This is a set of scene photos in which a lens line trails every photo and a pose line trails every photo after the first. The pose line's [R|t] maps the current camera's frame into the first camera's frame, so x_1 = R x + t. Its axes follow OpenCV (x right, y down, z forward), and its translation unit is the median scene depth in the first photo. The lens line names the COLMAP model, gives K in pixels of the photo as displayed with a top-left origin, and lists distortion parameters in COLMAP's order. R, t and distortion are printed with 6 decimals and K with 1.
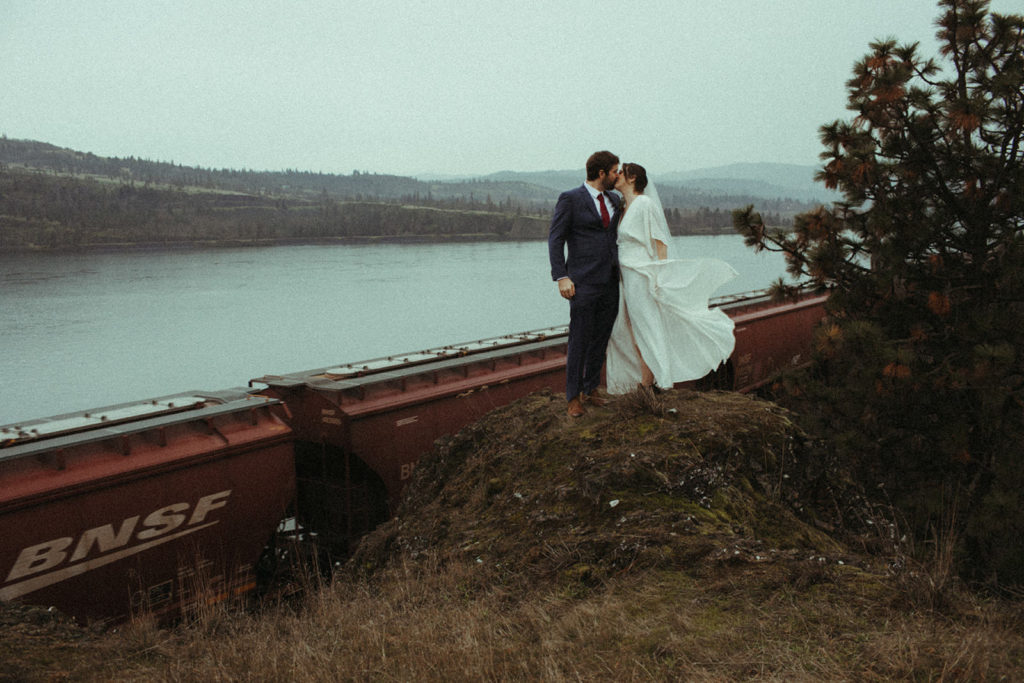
lens RADIAL K [[950.9, 0, 512.0], [0, 950.9, 341.5], [0, 0, 1]] dist [-0.008835, 0.011529]
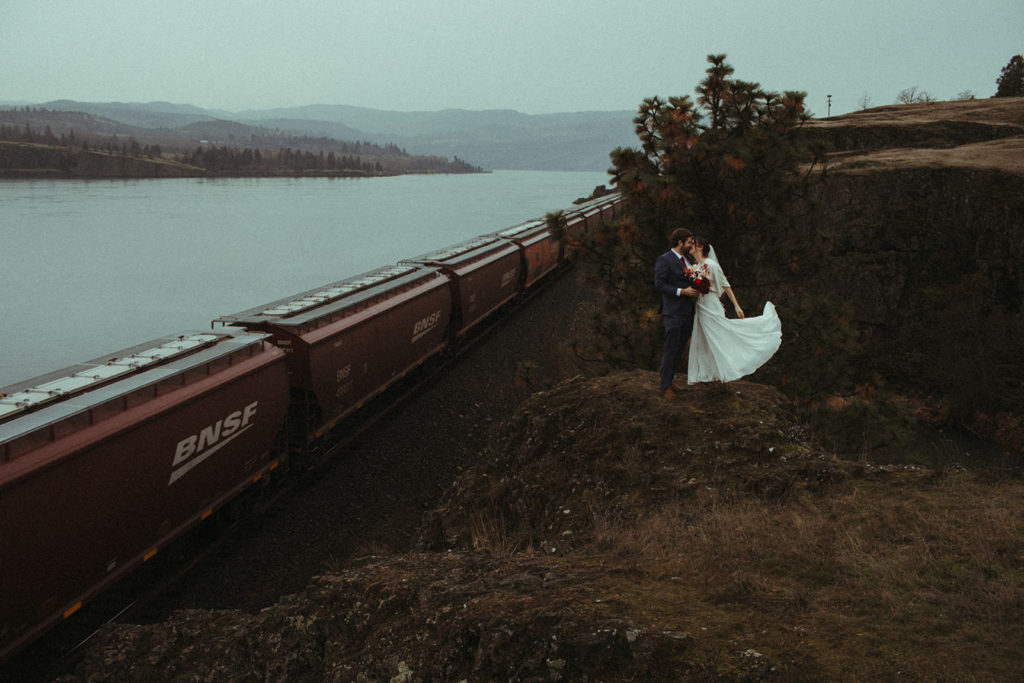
lens RADIAL K [[950.9, 0, 512.0], [0, 950.9, 341.5], [0, 0, 1]] dist [-0.008835, 0.011529]
pose [[0.906812, -0.043737, 0.419259, -0.537782], [0.018571, 0.997782, 0.063923, -0.009898], [-0.421125, -0.050181, 0.905613, -0.388655]]
